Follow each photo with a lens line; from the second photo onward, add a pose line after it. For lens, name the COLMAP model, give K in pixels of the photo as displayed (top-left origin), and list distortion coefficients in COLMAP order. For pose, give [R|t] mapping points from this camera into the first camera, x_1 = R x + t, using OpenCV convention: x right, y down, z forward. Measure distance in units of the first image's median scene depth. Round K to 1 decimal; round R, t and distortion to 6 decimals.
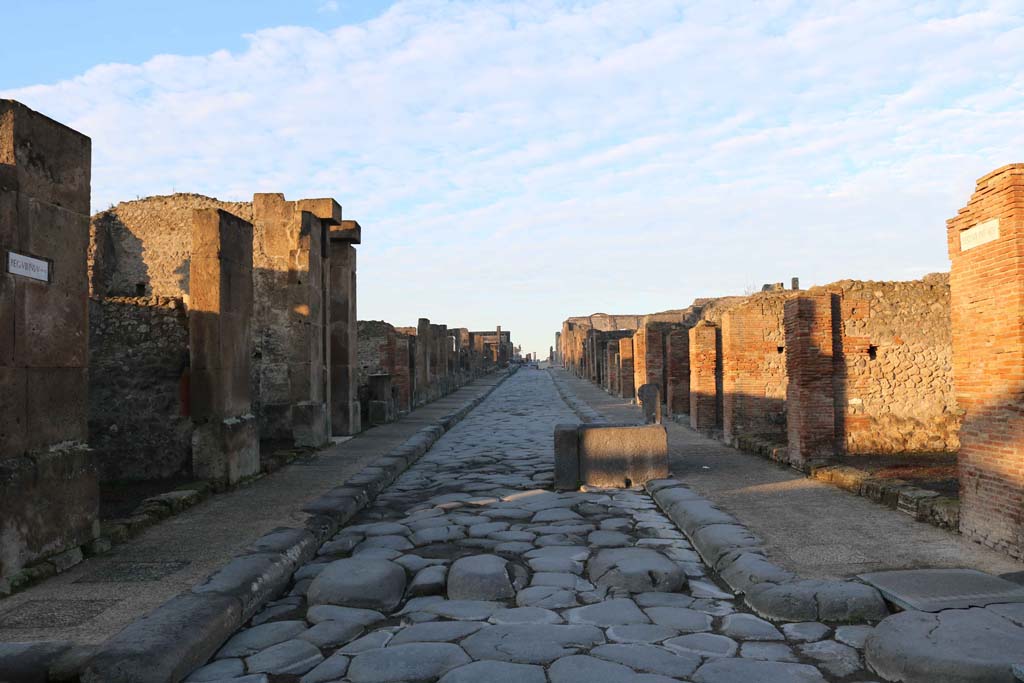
lens RADIAL K [[839.9, 0, 512.0], [0, 839.9, 341.5], [0, 0, 1]] dist [-0.103680, 0.000156]
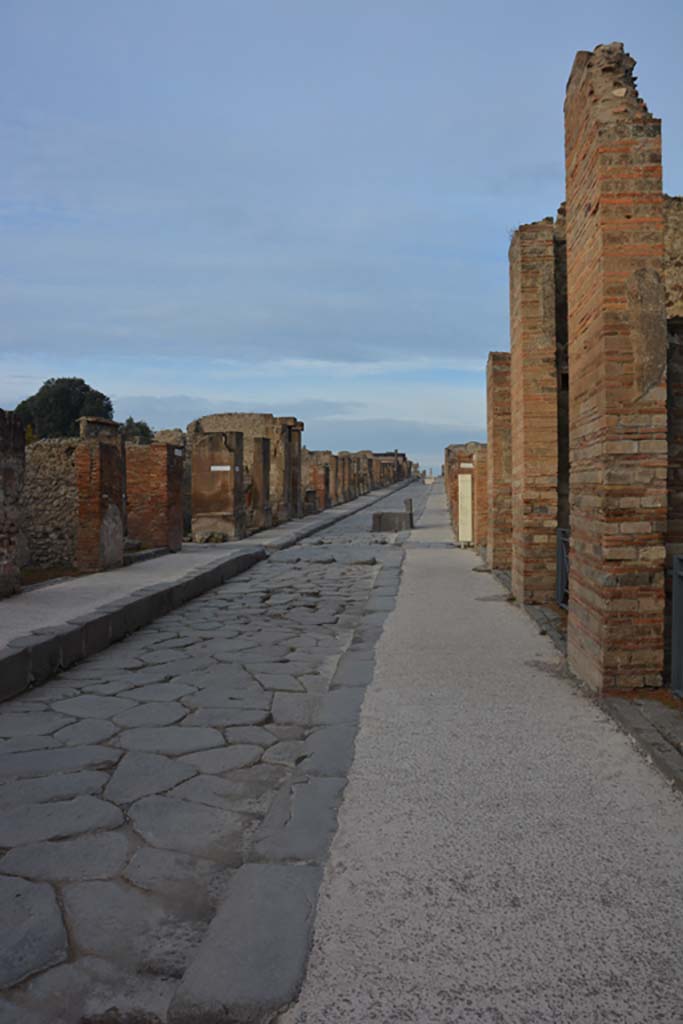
lens RADIAL K [[765.3, 0, 341.5], [0, 765.3, 512.0], [0, 0, 1]] dist [-0.139530, 0.089246]
pose [[0.994629, 0.024825, -0.100484, 0.034517], [-0.017245, 0.996989, 0.075607, -0.016299], [0.102058, -0.073468, 0.992062, -0.276407]]
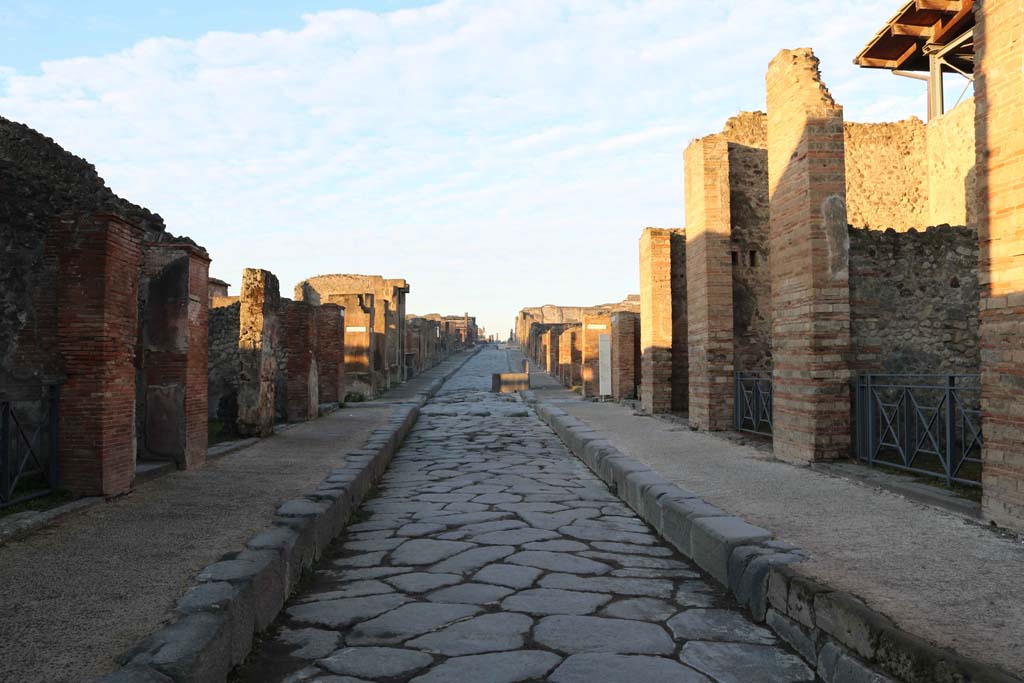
lens RADIAL K [[839.9, 0, 512.0], [0, 839.9, 341.5], [0, 0, 1]] dist [-0.103680, 0.000156]
pose [[0.998911, 0.019436, 0.042404, -0.001414], [-0.020524, 0.999467, 0.025386, -0.014531], [-0.041888, -0.026229, 0.998778, -0.330593]]
